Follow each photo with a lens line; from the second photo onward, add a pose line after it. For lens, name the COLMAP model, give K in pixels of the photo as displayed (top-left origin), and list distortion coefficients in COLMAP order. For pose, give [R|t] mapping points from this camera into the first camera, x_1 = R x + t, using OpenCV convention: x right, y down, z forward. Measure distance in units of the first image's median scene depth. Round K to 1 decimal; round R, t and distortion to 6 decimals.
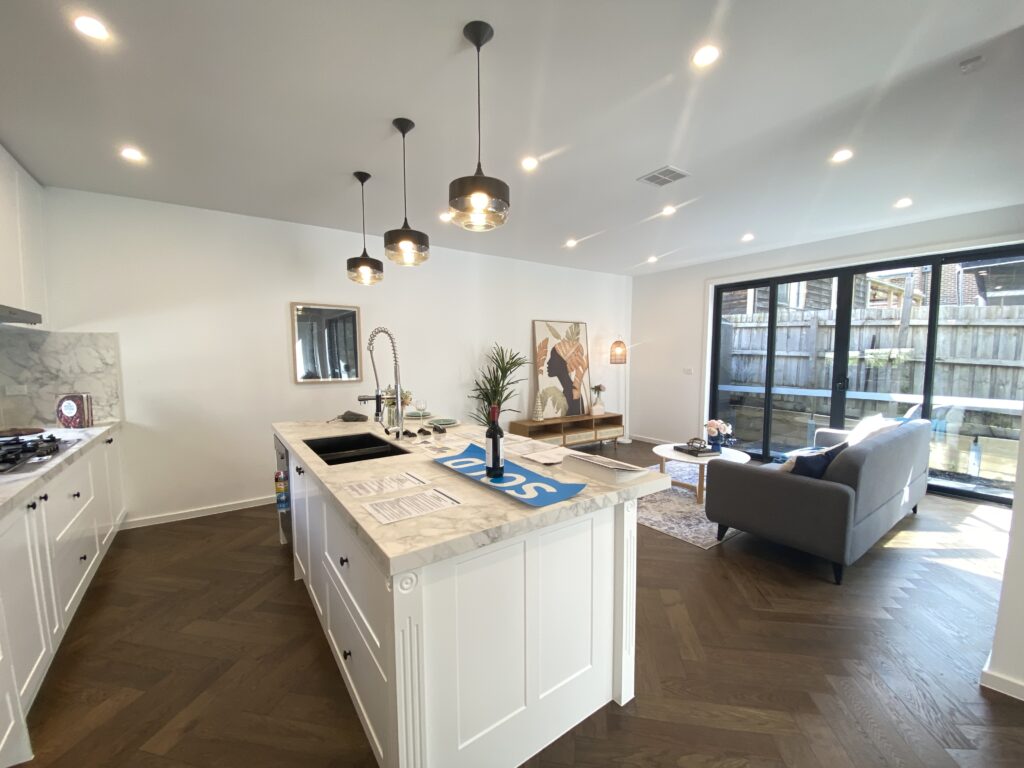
lens RADIAL K [[410.1, 0, 509.0], [0, 410.1, 389.6], [0, 0, 1]] dist [0.016384, -0.017496]
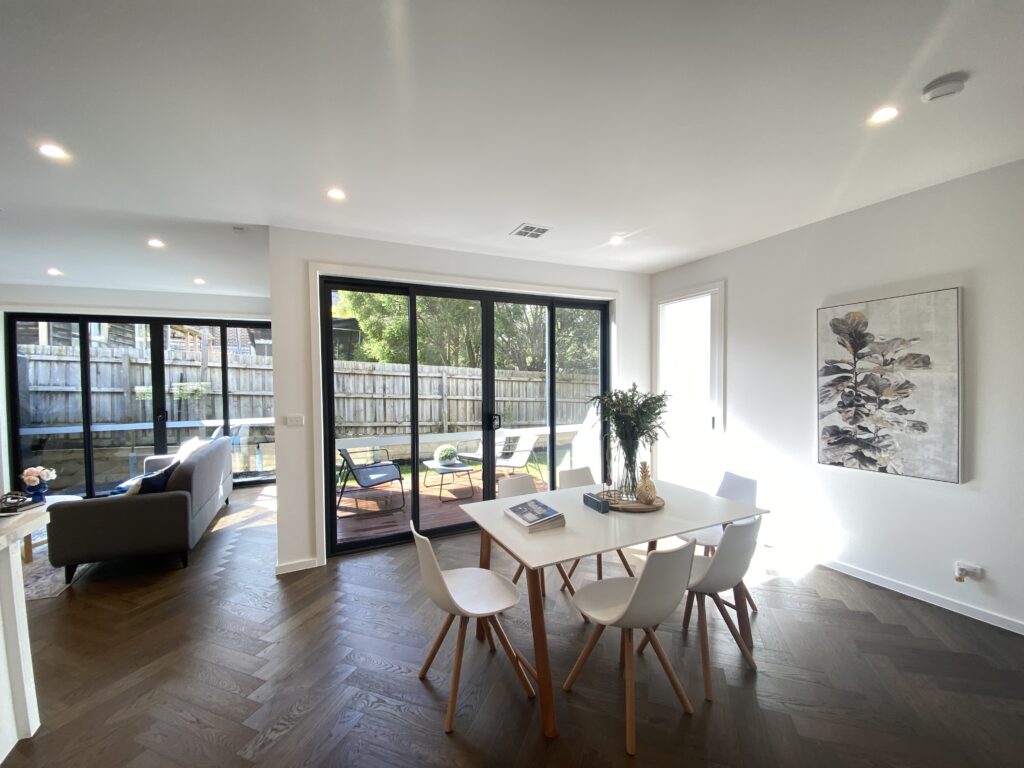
lens RADIAL K [[416.2, 0, 510.0], [0, 416.2, 390.9], [0, 0, 1]] dist [0.017528, -0.017446]
pose [[0.166655, -0.023769, 0.985729, -0.166724], [0.092110, 0.995713, 0.008437, -0.003857], [-0.981703, 0.089390, 0.168130, -0.150668]]
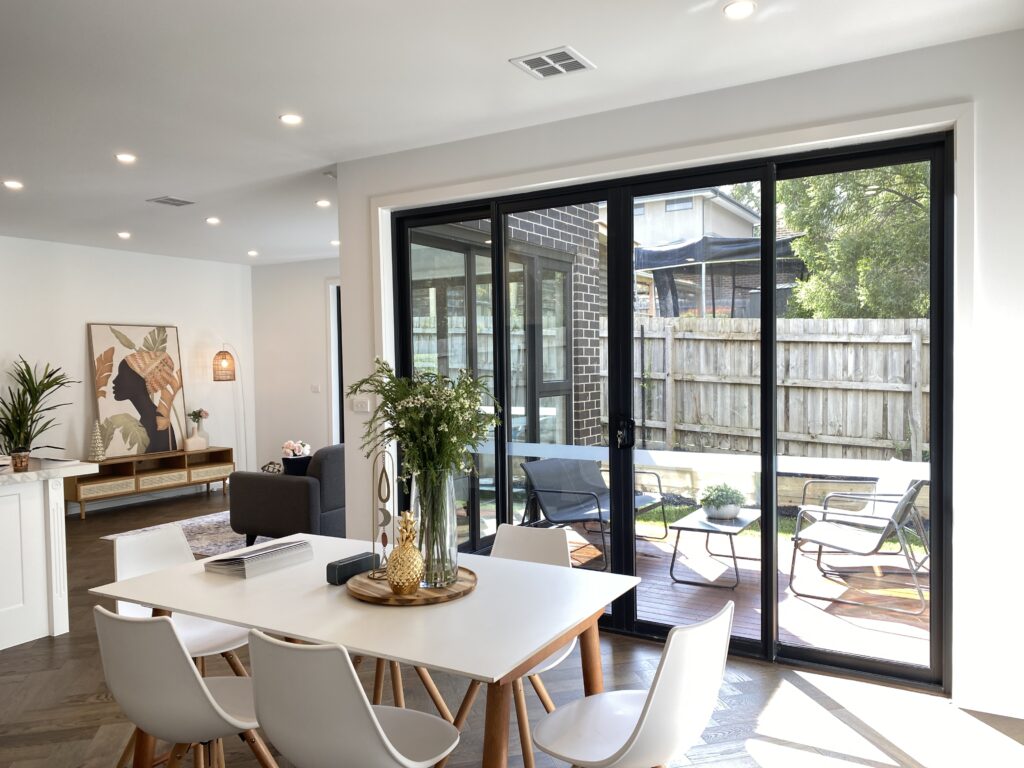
lens RADIAL K [[785.9, 0, 512.0], [0, 785.9, 384.0], [0, 0, 1]] dist [0.033721, -0.000386]
pose [[0.914624, -0.019353, 0.403842, 0.197422], [0.043321, 0.997794, -0.050296, 0.047213], [-0.401977, 0.063496, 0.913445, -0.657894]]
